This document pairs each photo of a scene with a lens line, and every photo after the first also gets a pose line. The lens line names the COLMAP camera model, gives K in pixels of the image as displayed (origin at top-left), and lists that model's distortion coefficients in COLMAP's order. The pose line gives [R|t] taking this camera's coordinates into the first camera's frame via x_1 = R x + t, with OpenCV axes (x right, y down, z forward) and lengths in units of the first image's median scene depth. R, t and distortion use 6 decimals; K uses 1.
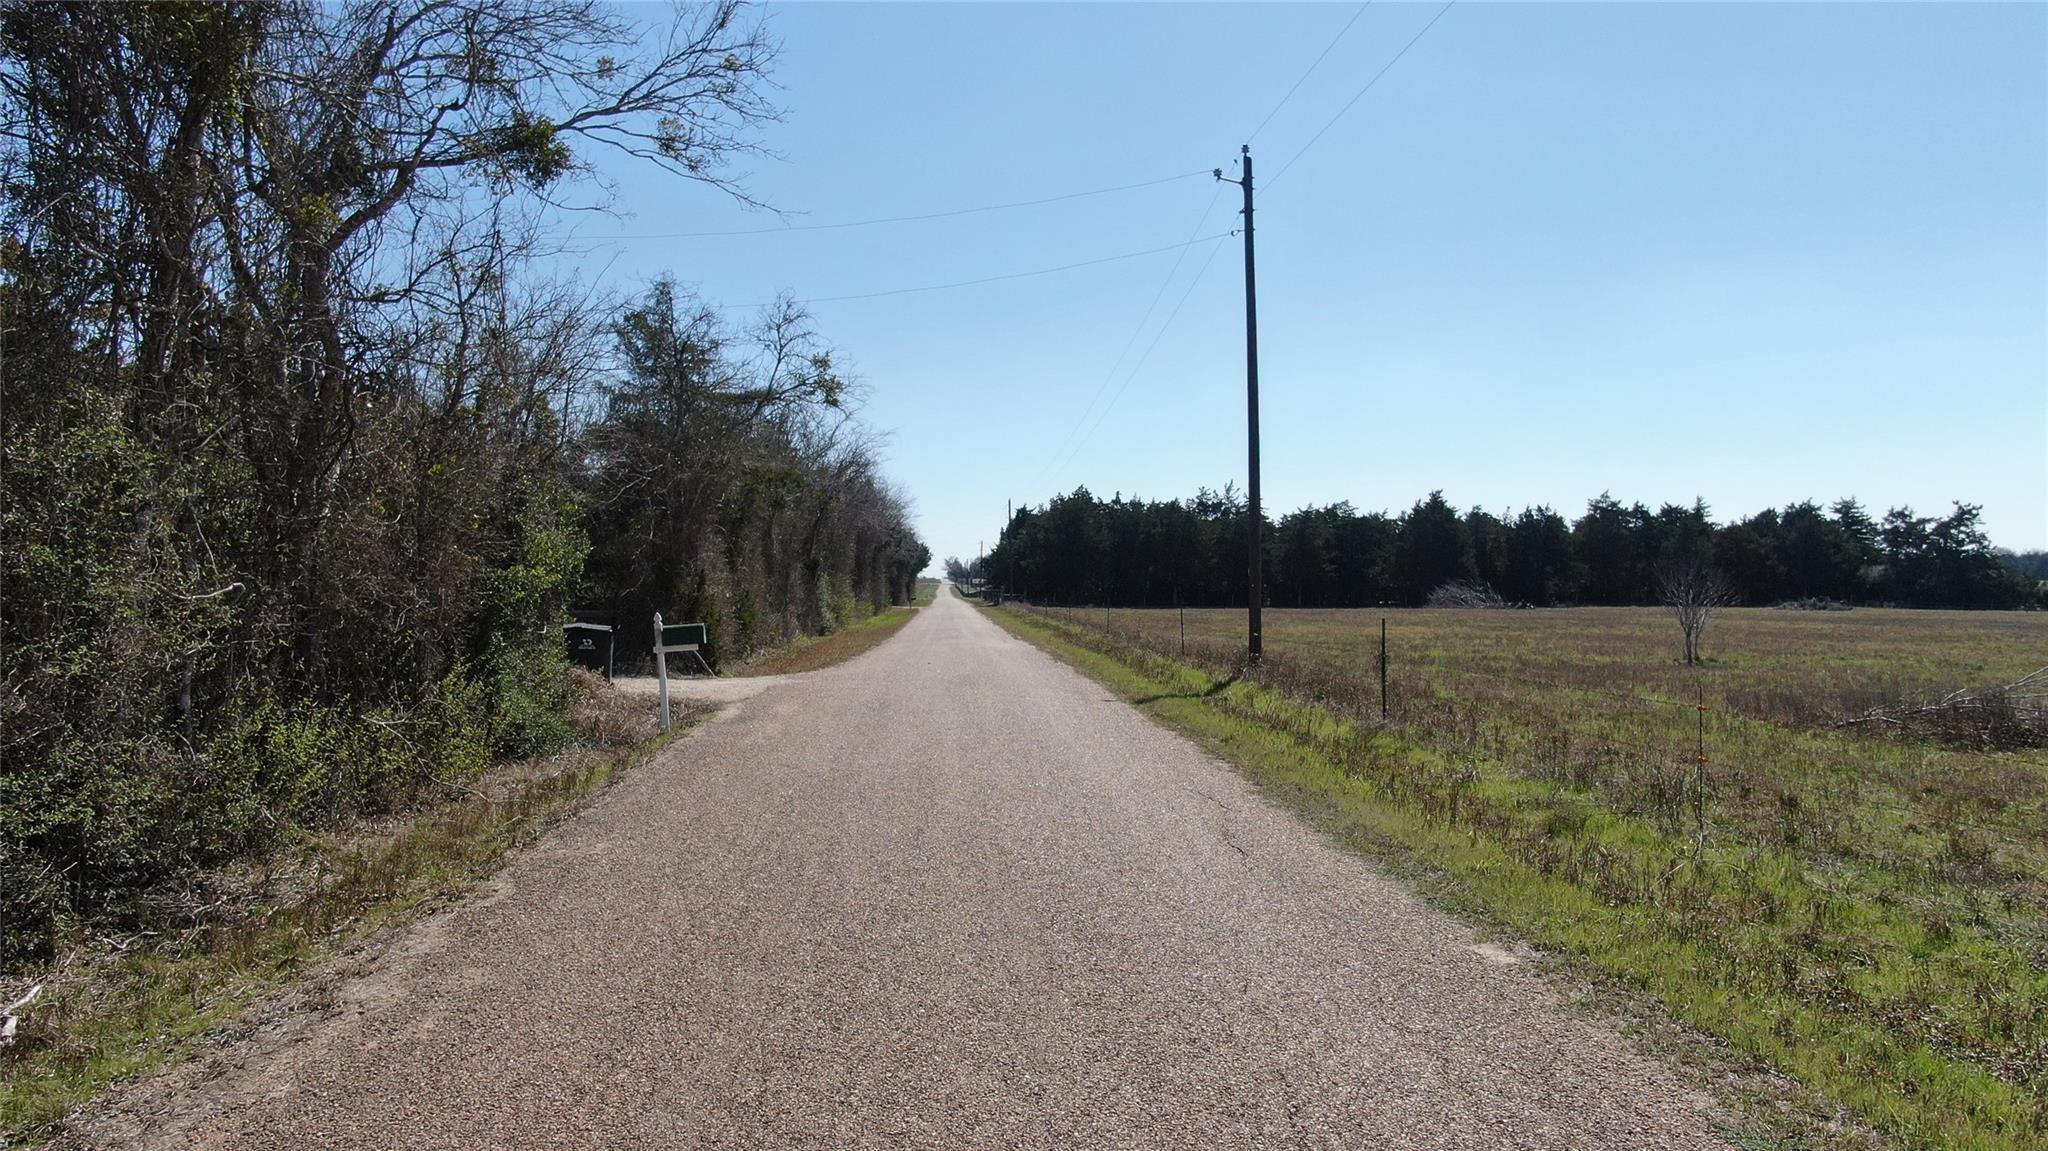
lens RADIAL K [[1445.1, 0, 1022.4], [0, 1445.1, 571.2], [0, 0, 1]] dist [-0.025856, 0.009922]
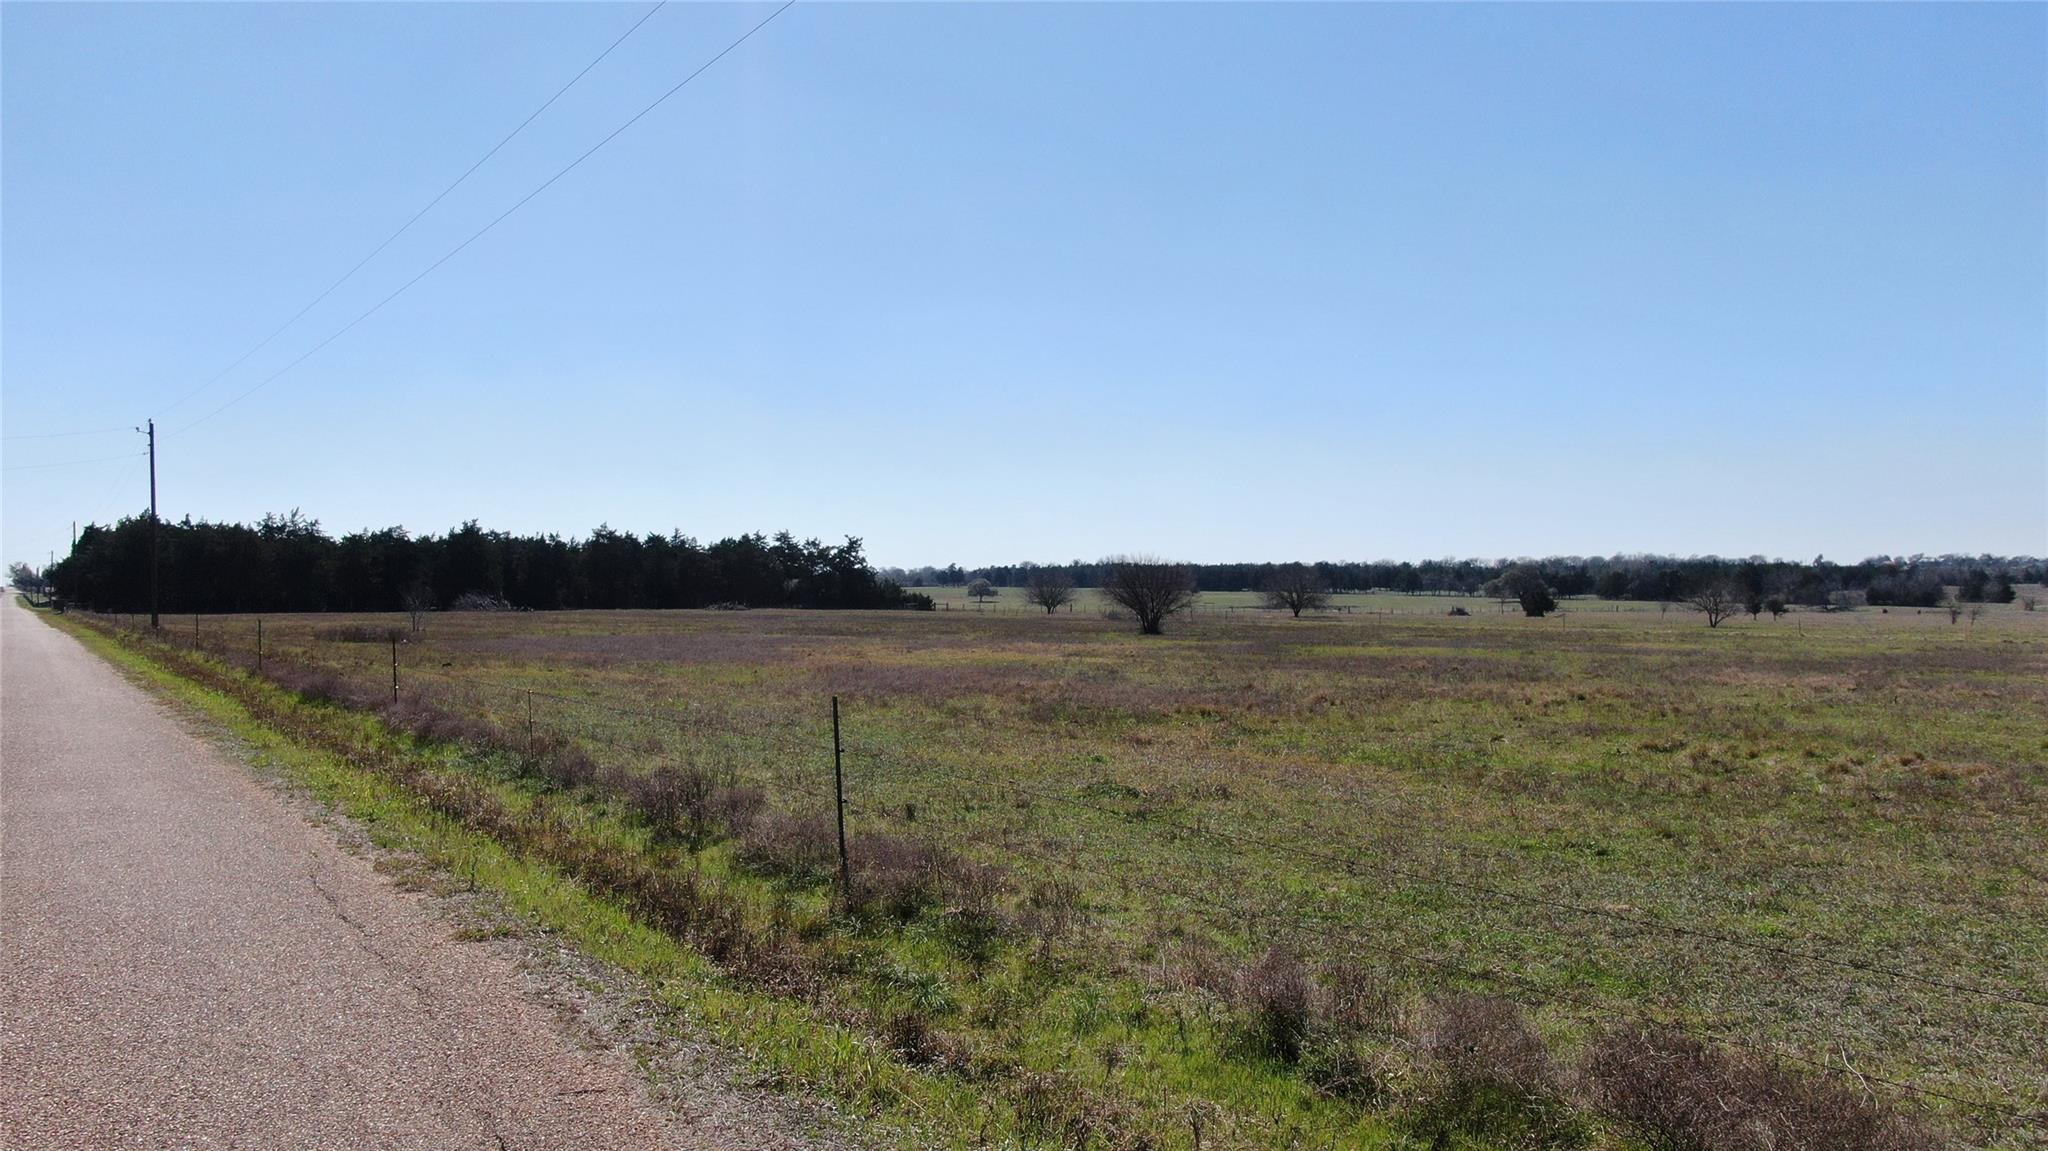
lens RADIAL K [[1445.1, 0, 1029.3], [0, 1445.1, 566.3], [0, 0, 1]] dist [-0.025856, 0.009922]
pose [[0.844407, 0.005739, 0.535672, 0.021054], [-0.001861, 0.999968, -0.007780, -0.005729], [-0.535699, 0.005573, 0.844391, -0.335545]]
